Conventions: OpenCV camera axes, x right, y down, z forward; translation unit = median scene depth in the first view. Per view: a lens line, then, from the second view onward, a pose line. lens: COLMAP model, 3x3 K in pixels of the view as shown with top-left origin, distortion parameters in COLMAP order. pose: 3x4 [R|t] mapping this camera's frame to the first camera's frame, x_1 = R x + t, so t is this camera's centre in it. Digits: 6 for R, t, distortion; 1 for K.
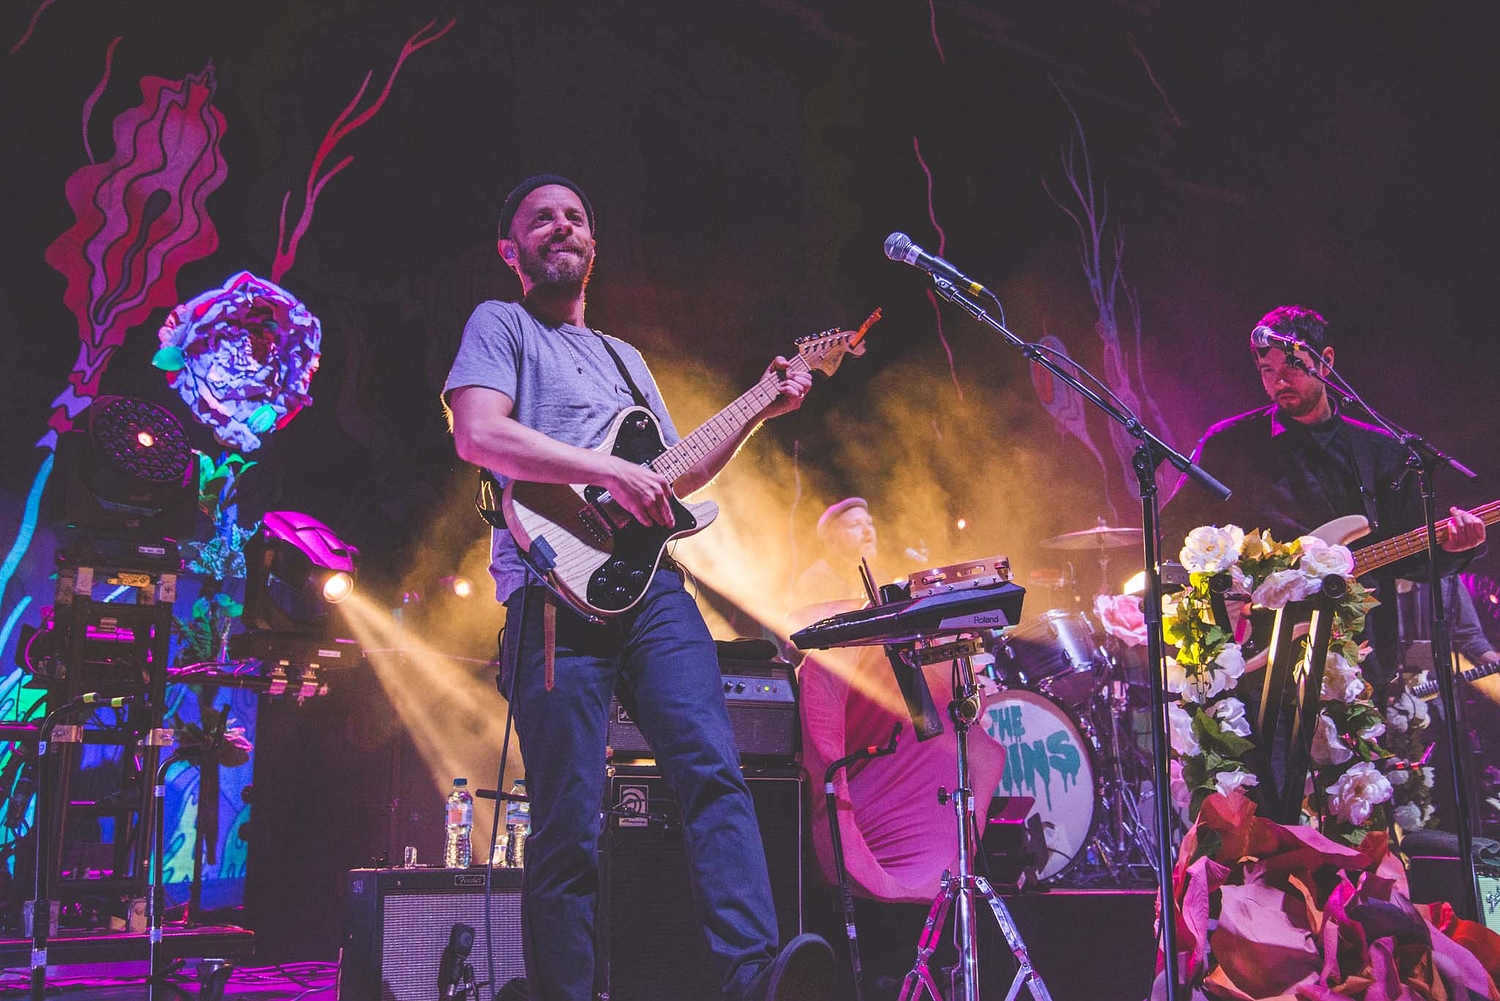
lens RADIAL K [[1646.7, 0, 750.0], [0, 1646.7, 500.5], [0, 0, 1]] dist [0.135960, -0.007724]
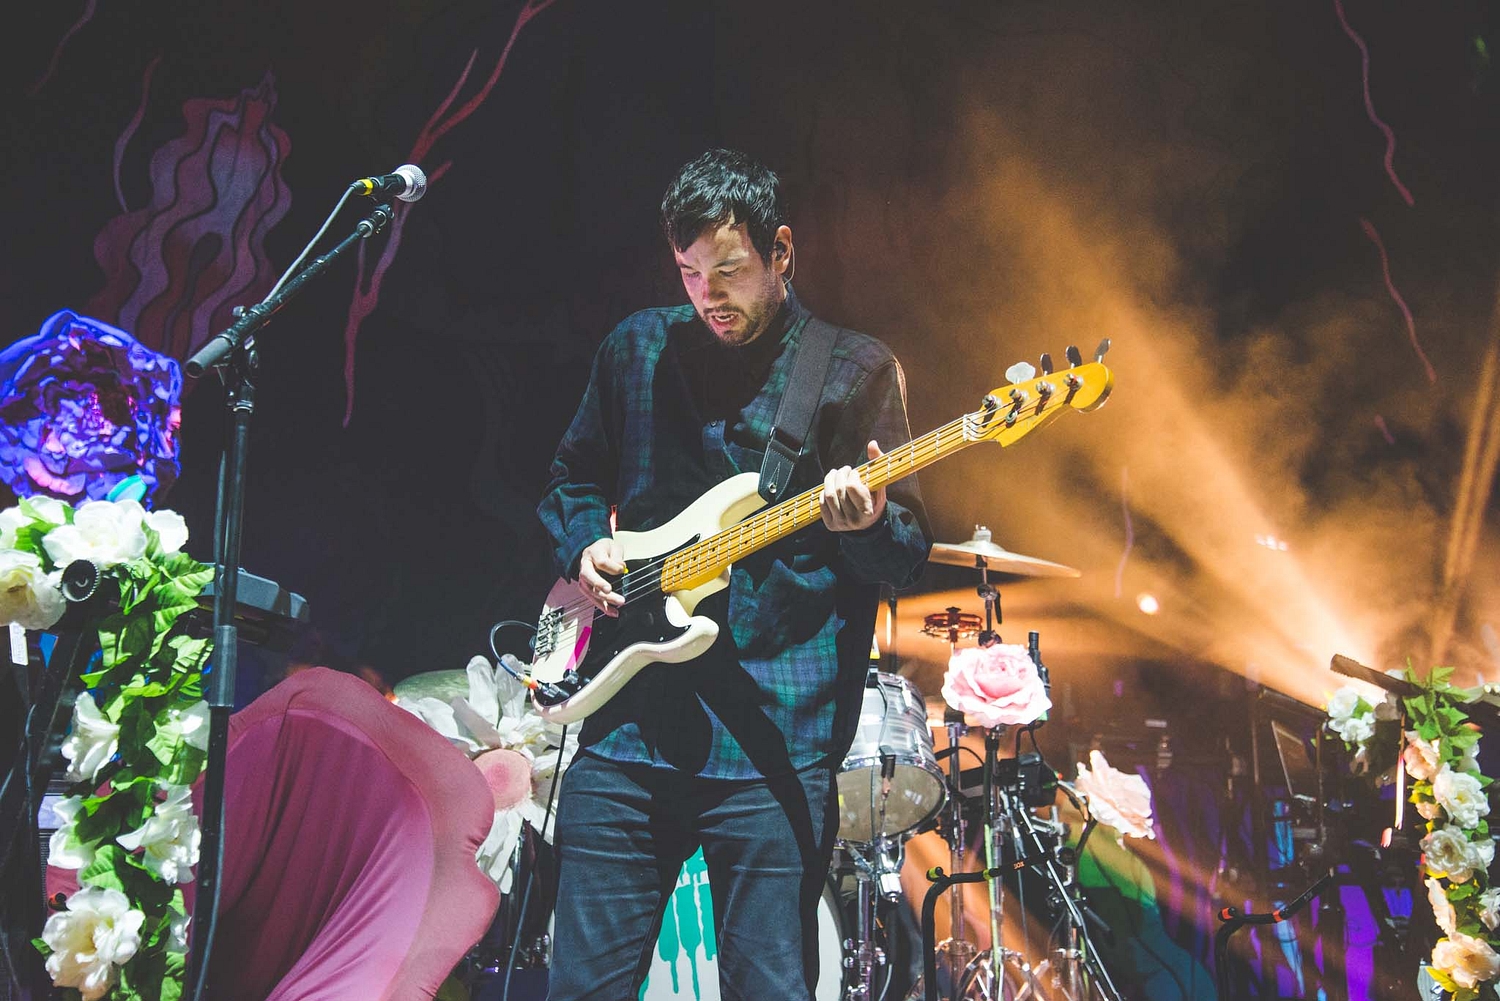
lens RADIAL K [[2112.1, 0, 716.2], [0, 2112.1, 496.4], [0, 0, 1]] dist [0.282563, 0.066325]
pose [[0.915985, -0.088994, -0.391219, 0.361558], [0.068515, 0.995463, -0.066029, 0.038199], [0.395320, 0.033678, 0.917926, 0.179536]]
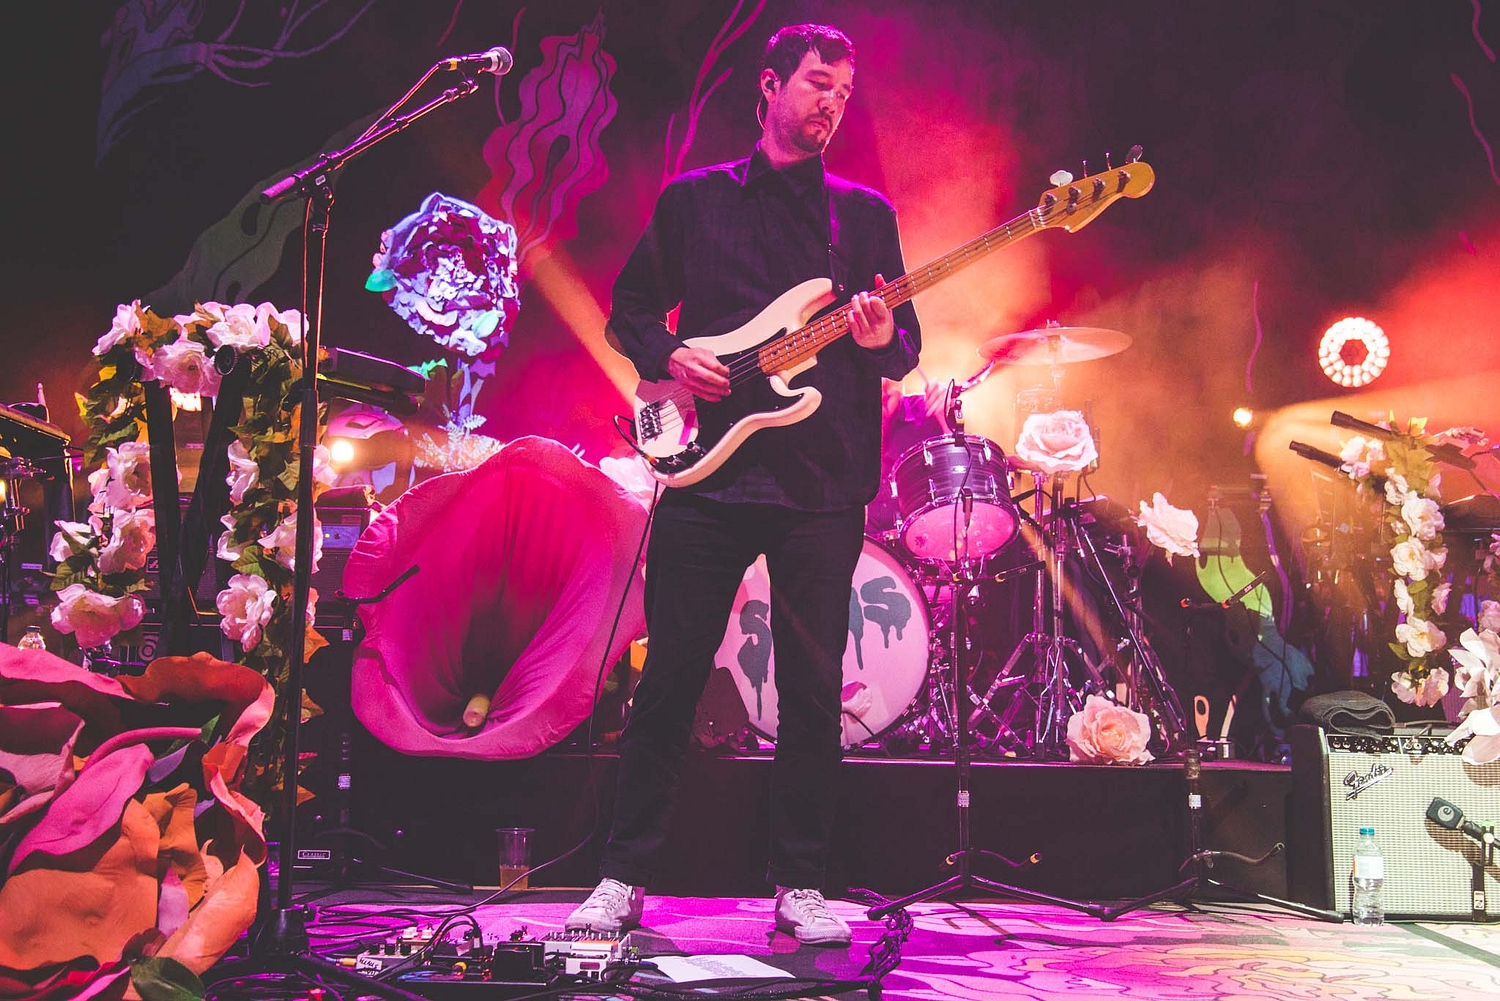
lens RADIAL K [[1566.5, 0, 750.0], [0, 1566.5, 500.5], [0, 0, 1]] dist [0.023203, 0.020470]
pose [[0.835064, -0.058465, -0.547037, 0.417021], [0.089084, 0.995585, 0.029585, 0.052151], [0.542892, -0.073437, 0.836586, 0.221537]]
